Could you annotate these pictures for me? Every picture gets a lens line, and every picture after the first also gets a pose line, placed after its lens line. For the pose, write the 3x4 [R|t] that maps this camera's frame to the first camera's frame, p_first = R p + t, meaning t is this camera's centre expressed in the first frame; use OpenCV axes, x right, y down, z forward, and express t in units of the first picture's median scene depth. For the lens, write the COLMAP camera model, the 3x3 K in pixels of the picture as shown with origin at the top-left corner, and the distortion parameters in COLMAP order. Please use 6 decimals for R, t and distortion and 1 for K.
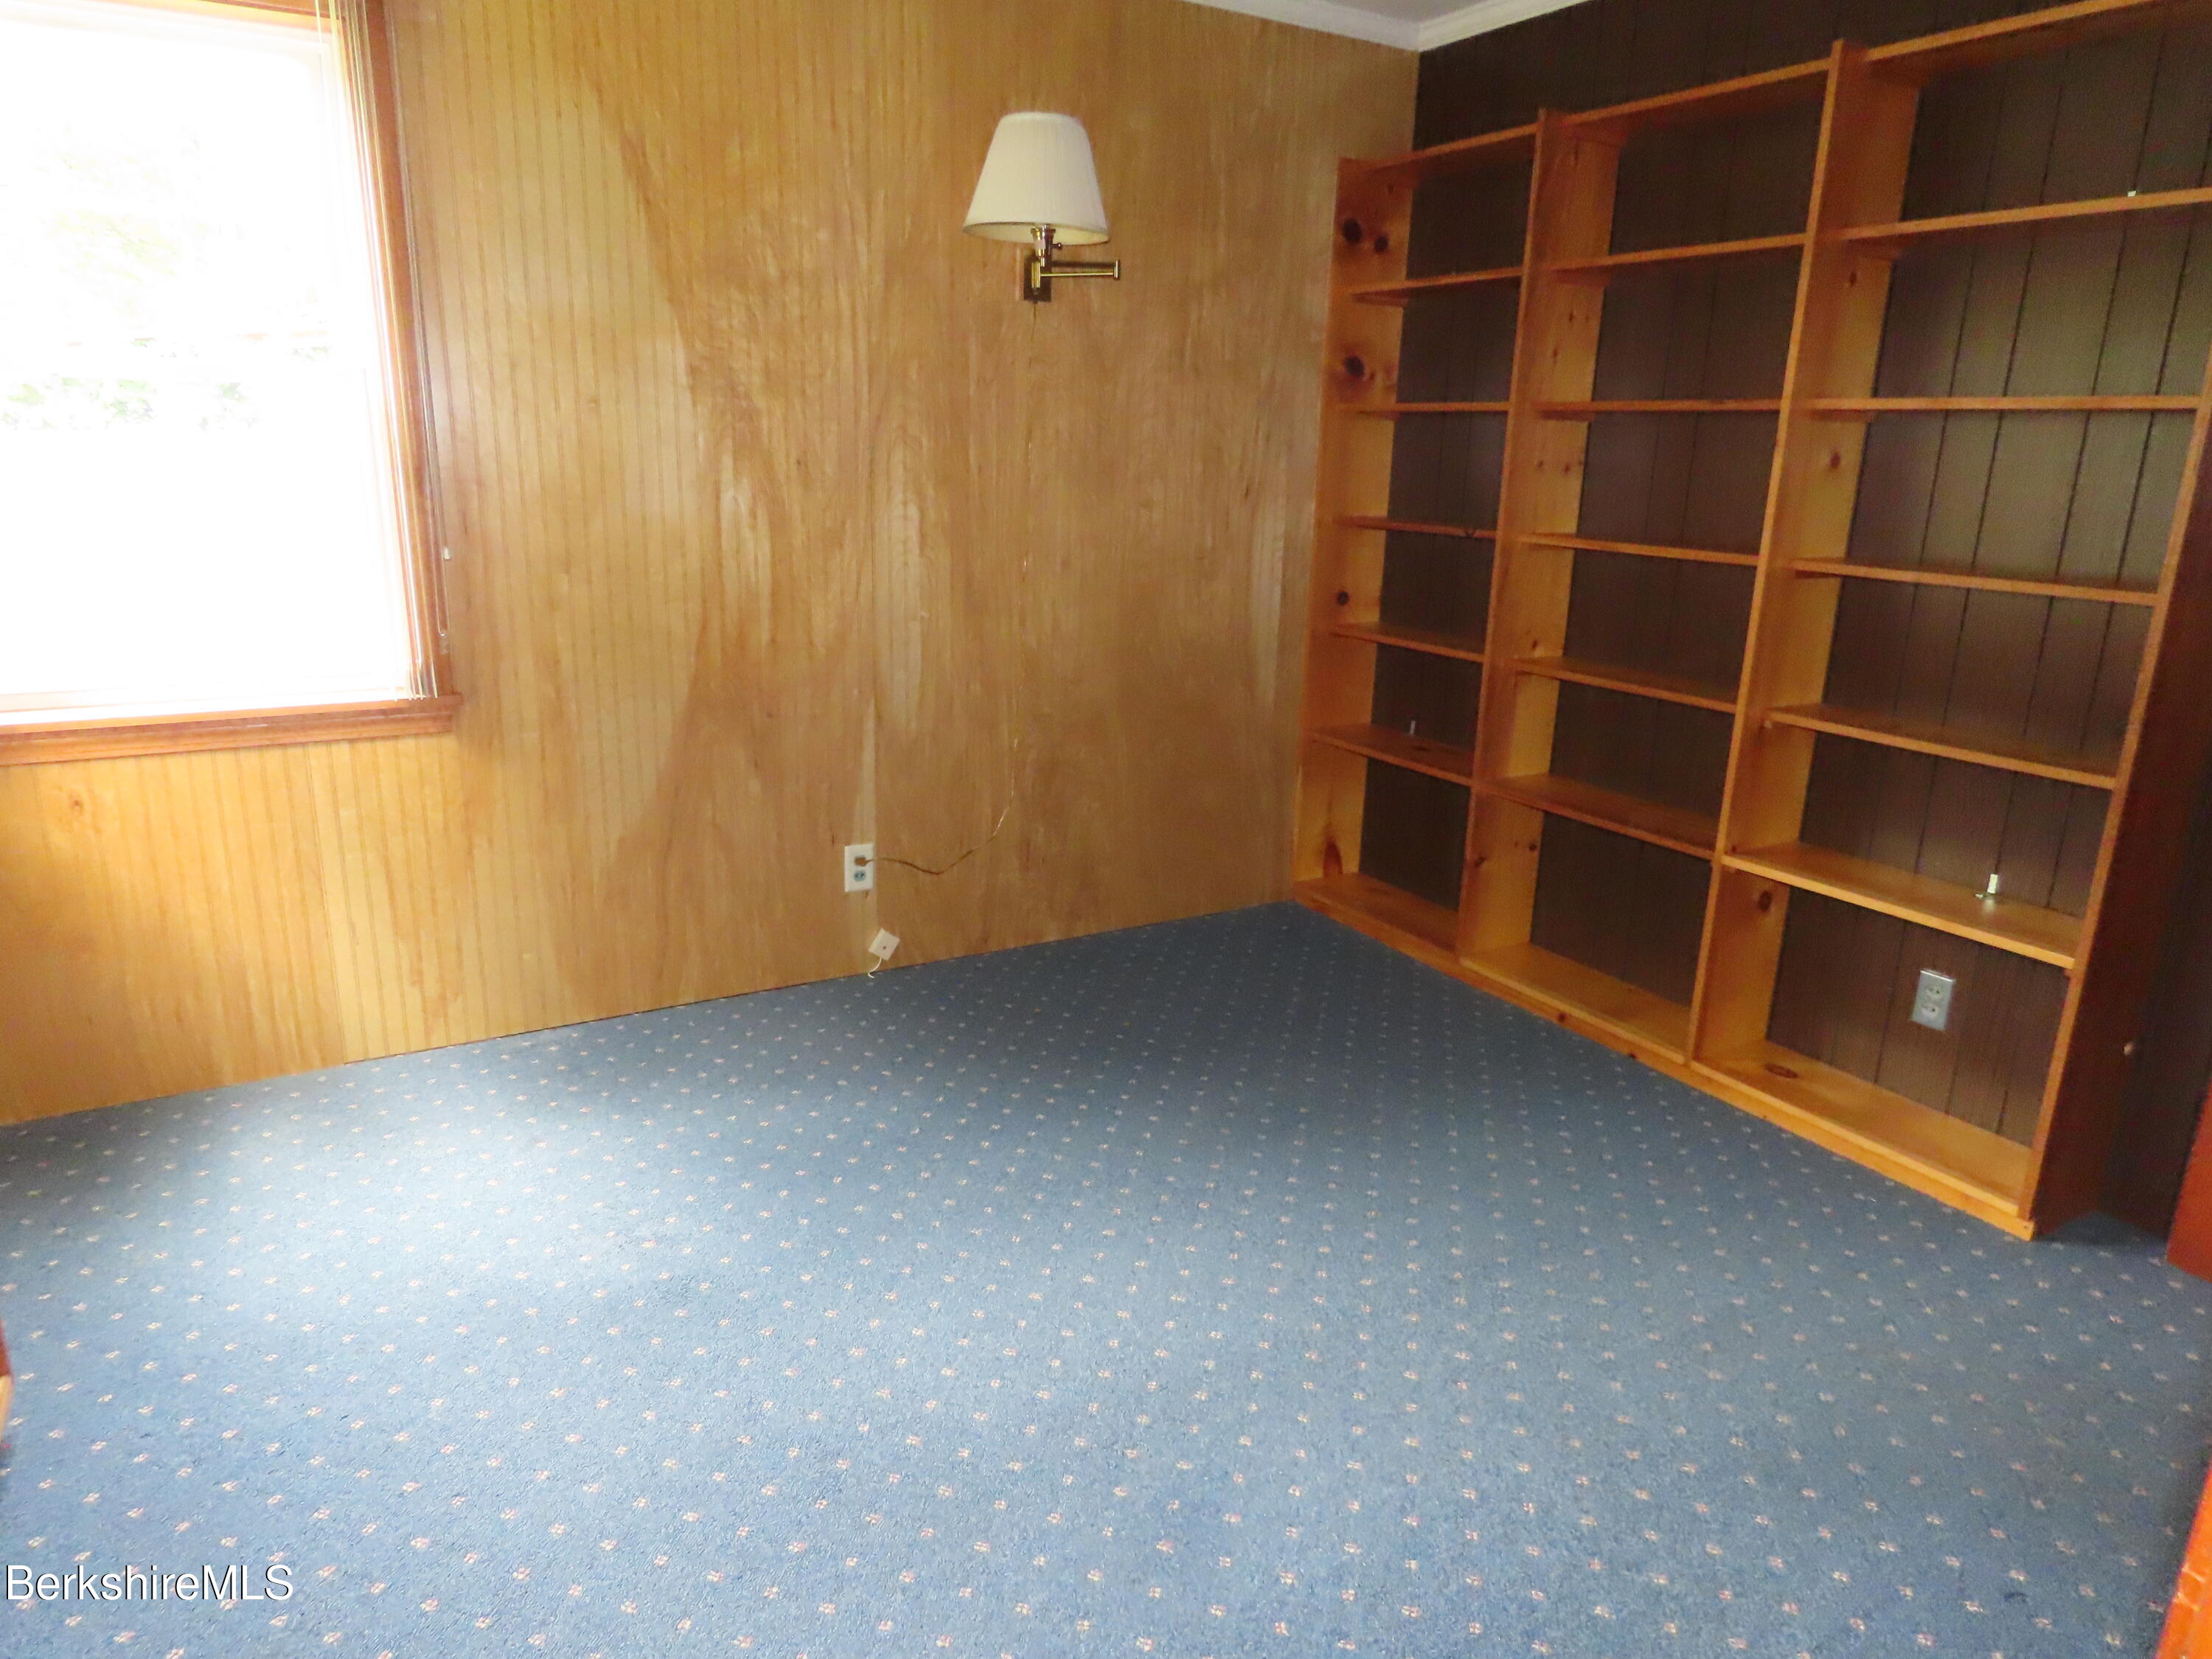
lens RADIAL K [[1400.7, 0, 1108.7], [0, 1400.7, 820.5], [0, 0, 1]] dist [-0.008360, 0.003944]
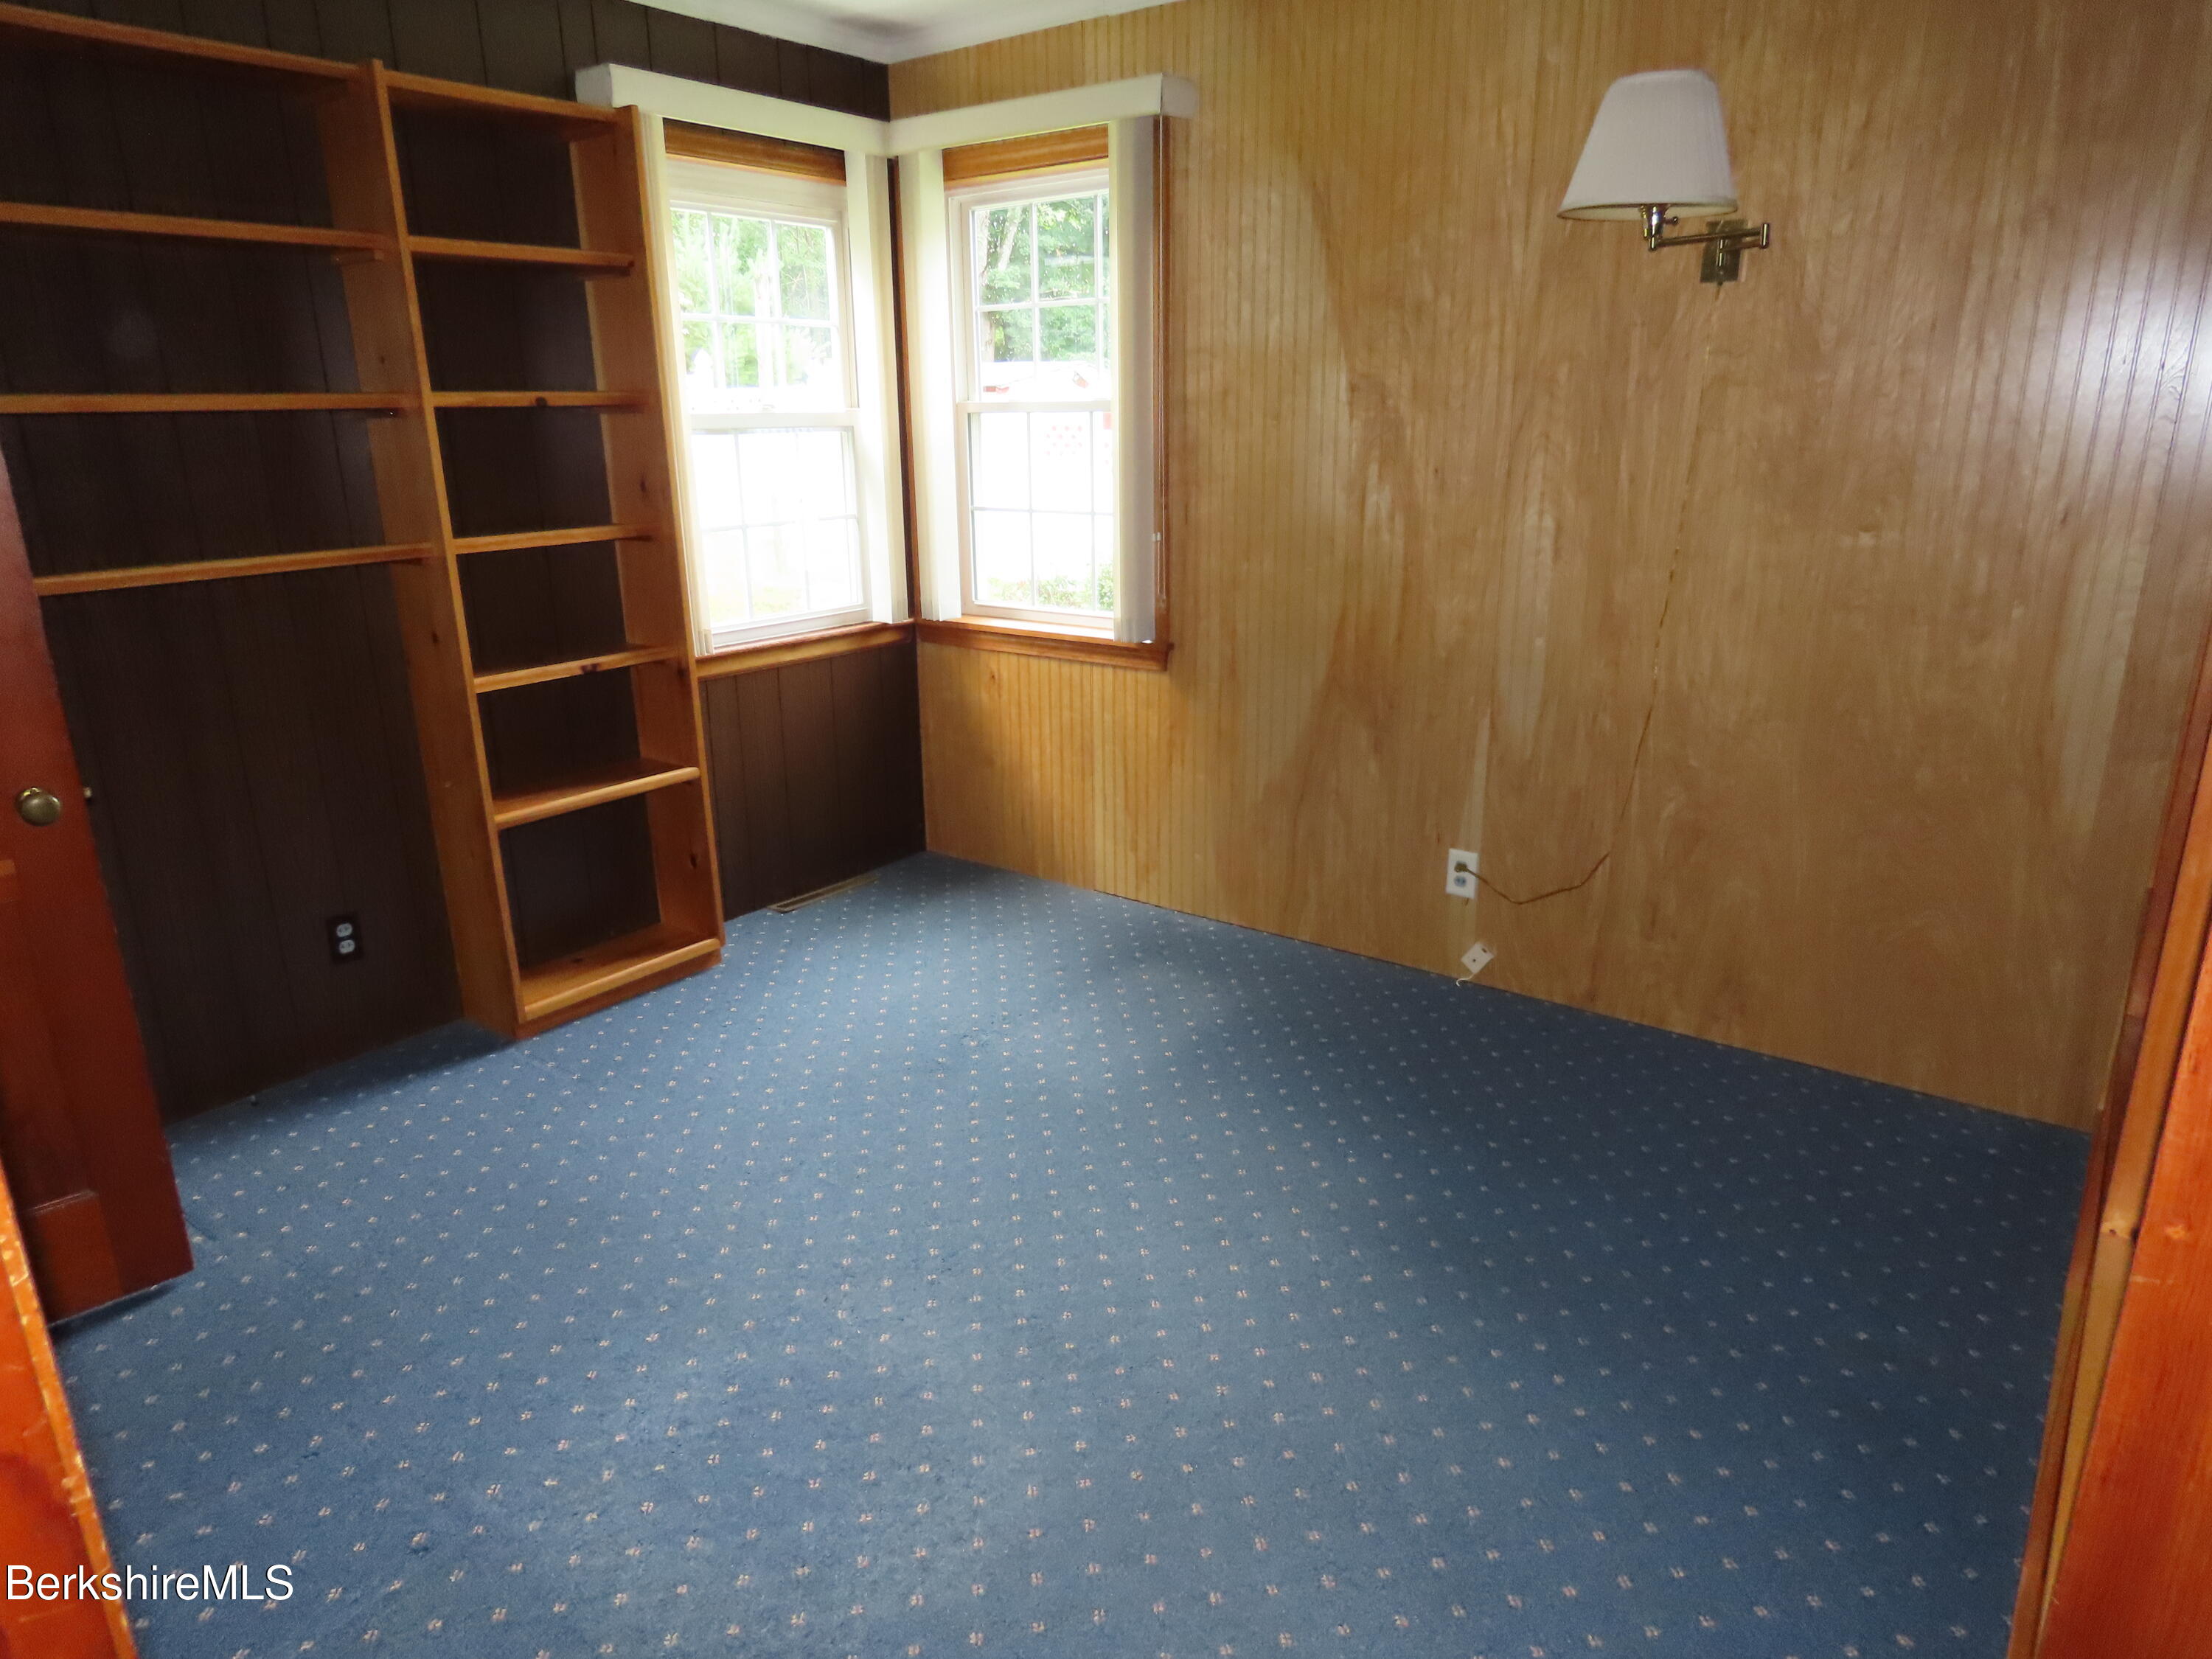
lens RADIAL K [[1400.7, 0, 1108.7], [0, 1400.7, 820.5], [0, 0, 1]] dist [-0.008360, 0.003944]
pose [[0.382645, 0.235818, -0.893293, 0.675689], [-0.220603, 0.962230, 0.159521, -0.118242], [0.897172, 0.136023, 0.420214, 0.381712]]
